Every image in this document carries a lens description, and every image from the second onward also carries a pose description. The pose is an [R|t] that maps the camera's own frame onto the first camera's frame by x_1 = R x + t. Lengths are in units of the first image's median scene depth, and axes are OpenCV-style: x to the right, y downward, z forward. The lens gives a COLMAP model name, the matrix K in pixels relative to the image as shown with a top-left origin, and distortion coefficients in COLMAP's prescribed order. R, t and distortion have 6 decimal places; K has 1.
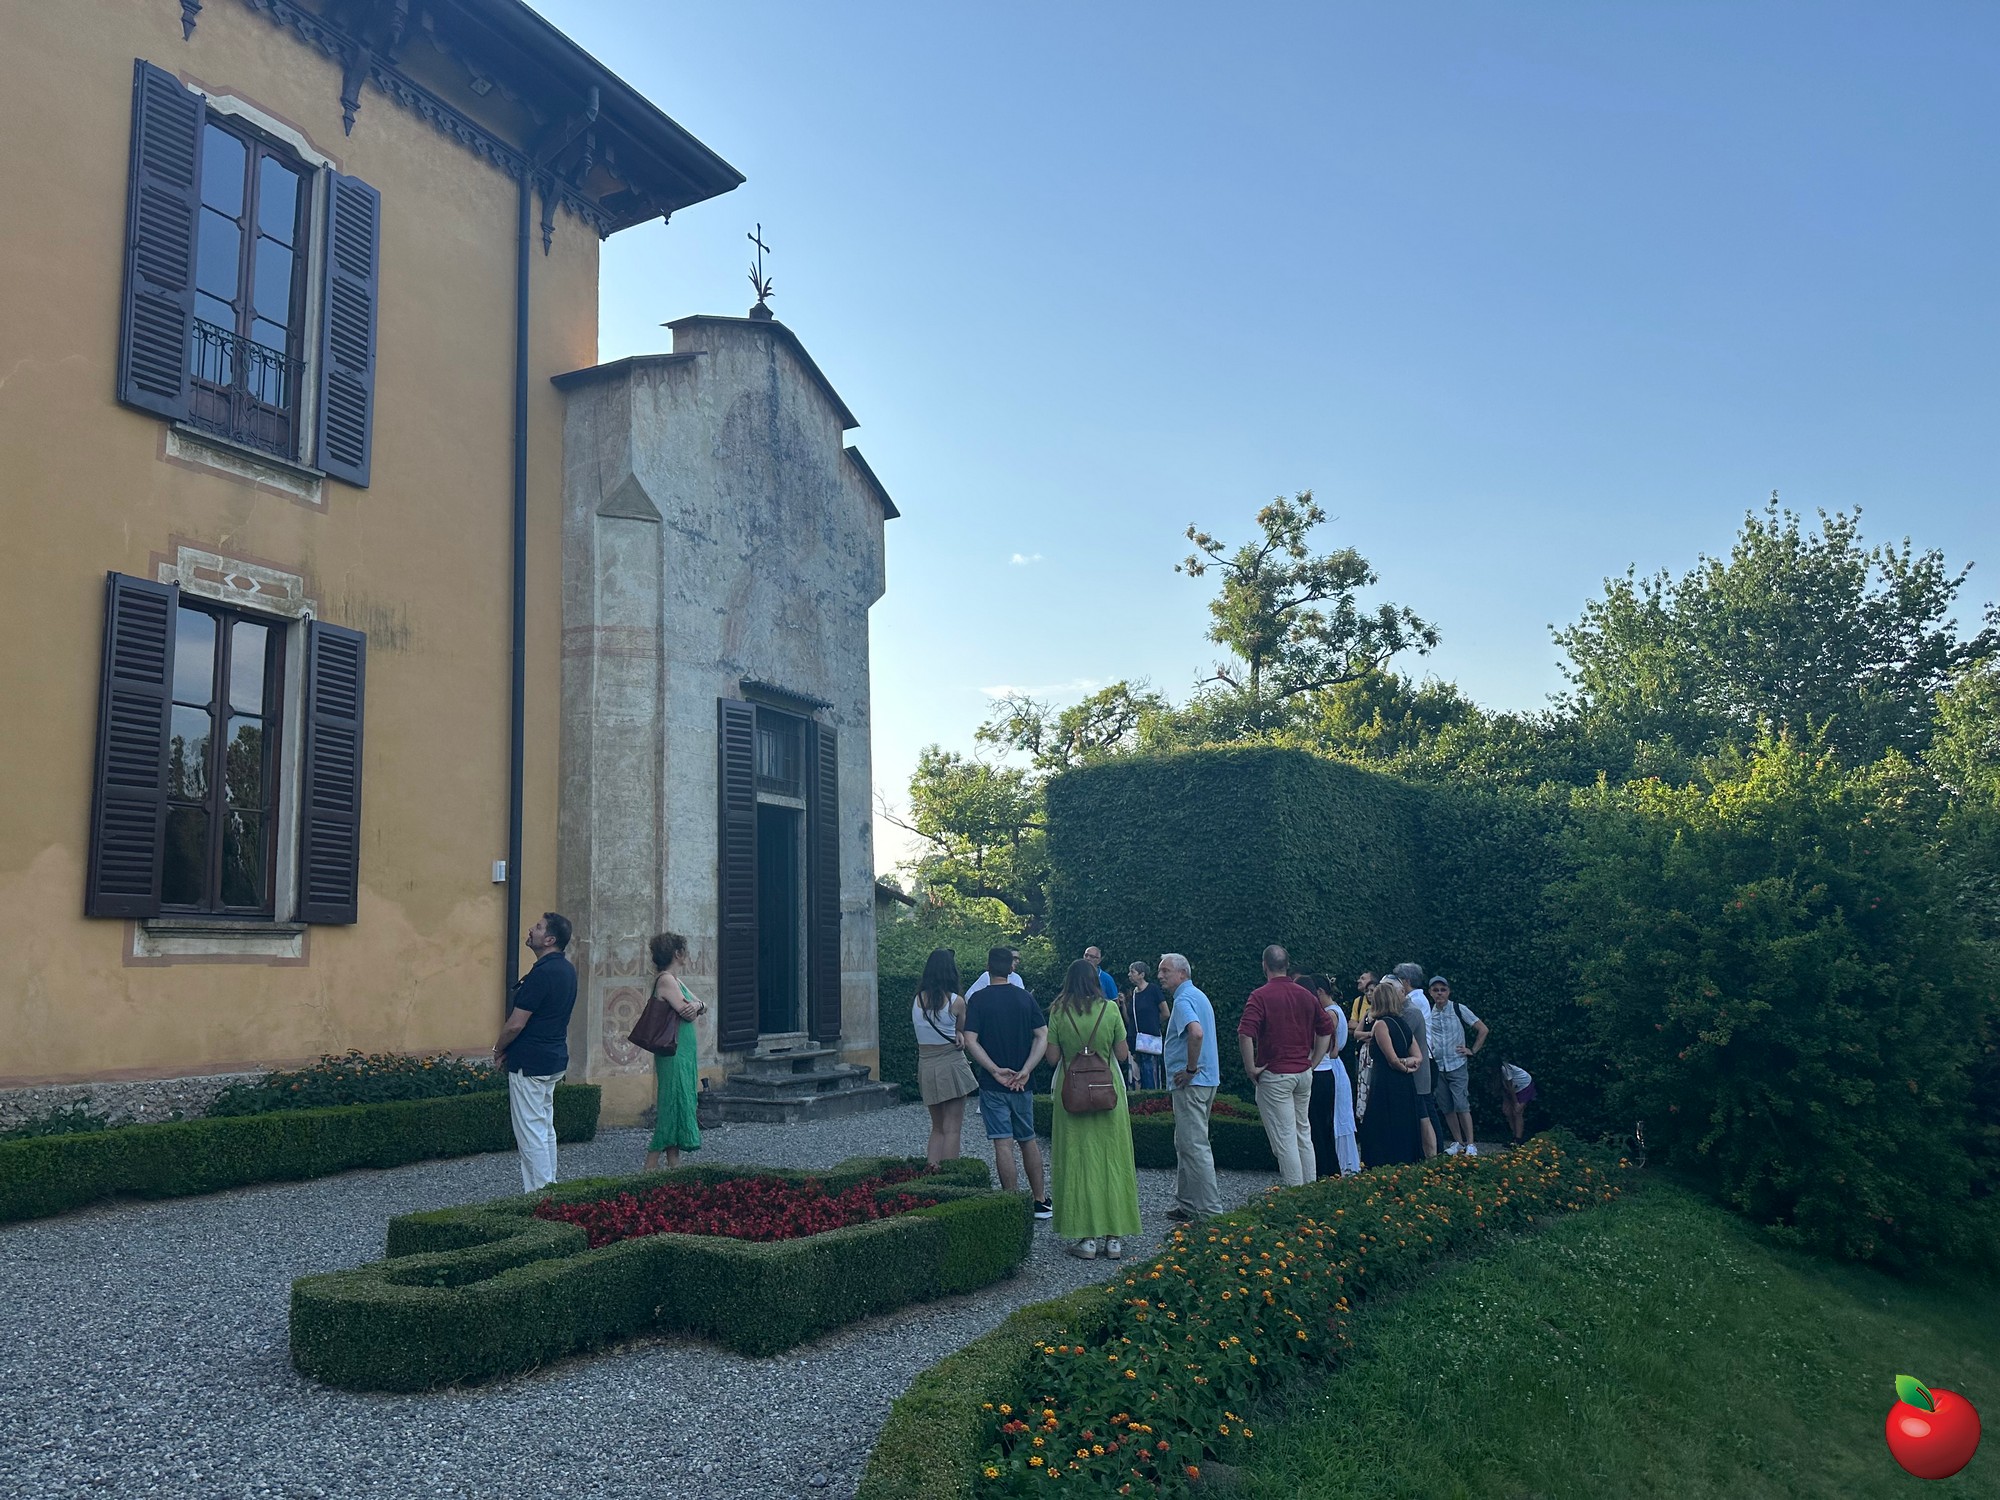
lens RADIAL K [[1400.8, 0, 988.1], [0, 1400.8, 758.5], [0, 0, 1]] dist [0.184257, -0.303597]
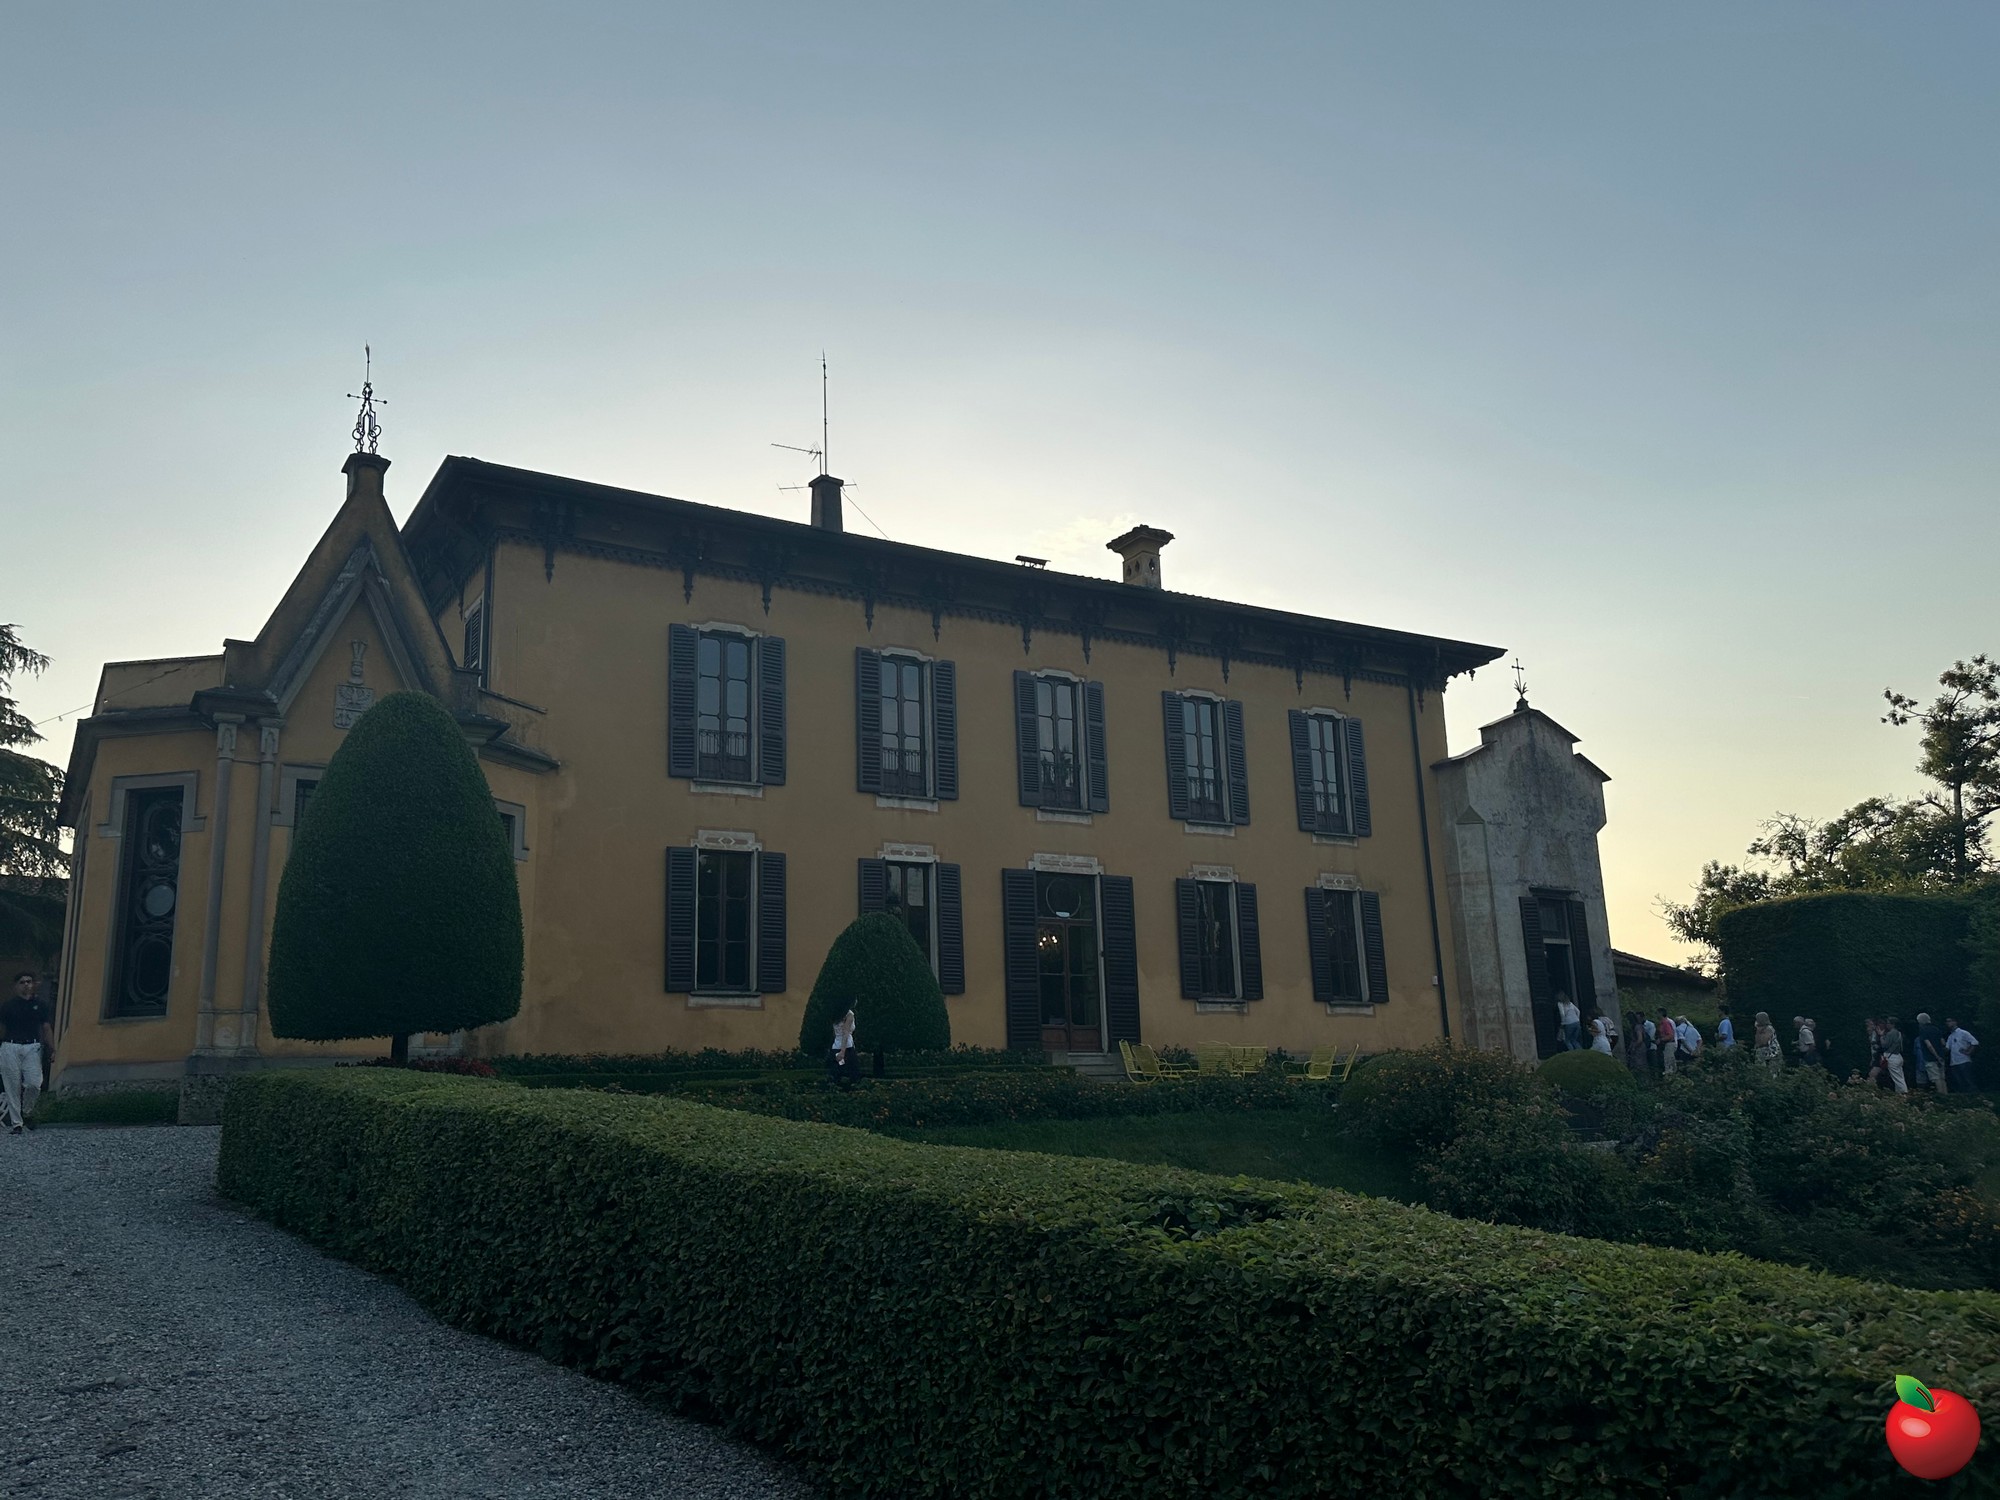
lens RADIAL K [[1547.3, 0, 1007.8], [0, 1547.3, 760.1], [0, 0, 1]] dist [0.151295, -0.264982]
pose [[0.861855, -0.112677, -0.494480, 0.336308], [0.088262, 0.993452, -0.072542, -0.140866], [0.499416, 0.018877, 0.866157, -1.439877]]
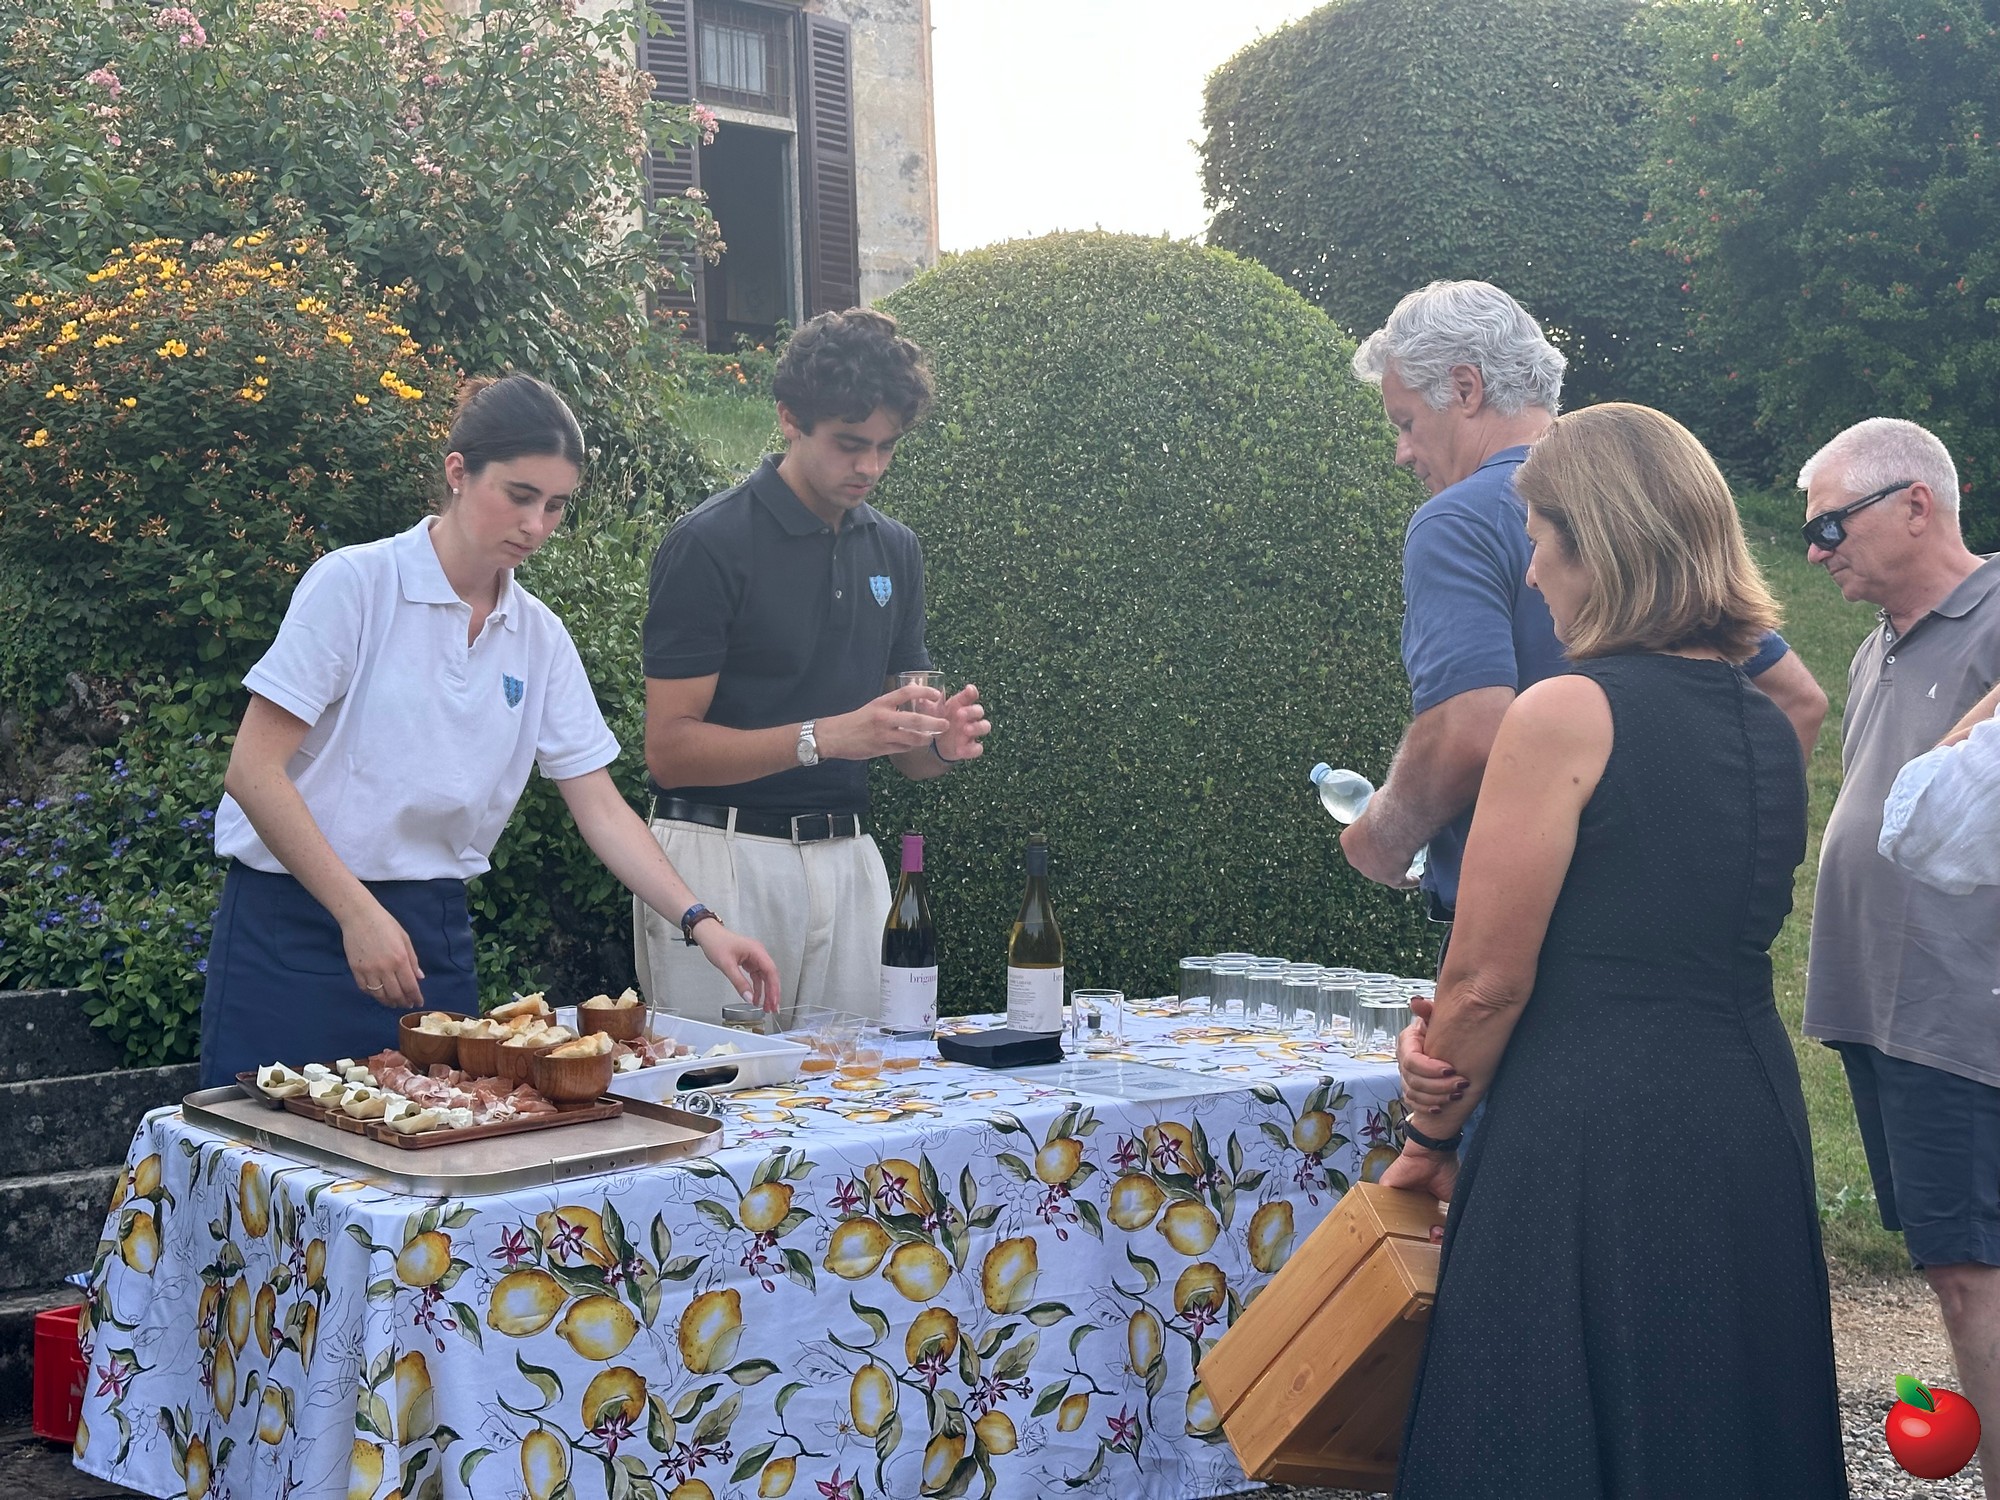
lens RADIAL K [[2761.0, 0, 1004.2], [0, 2761.0, 720.5], [0, 0, 1]] dist [0.173291, -0.095310]
pose [[0.912625, -0.018739, -0.408369, 0.626919], [0.073977, 0.990027, 0.119894, 0.191849], [0.402049, -0.139628, 0.904909, -0.413713]]
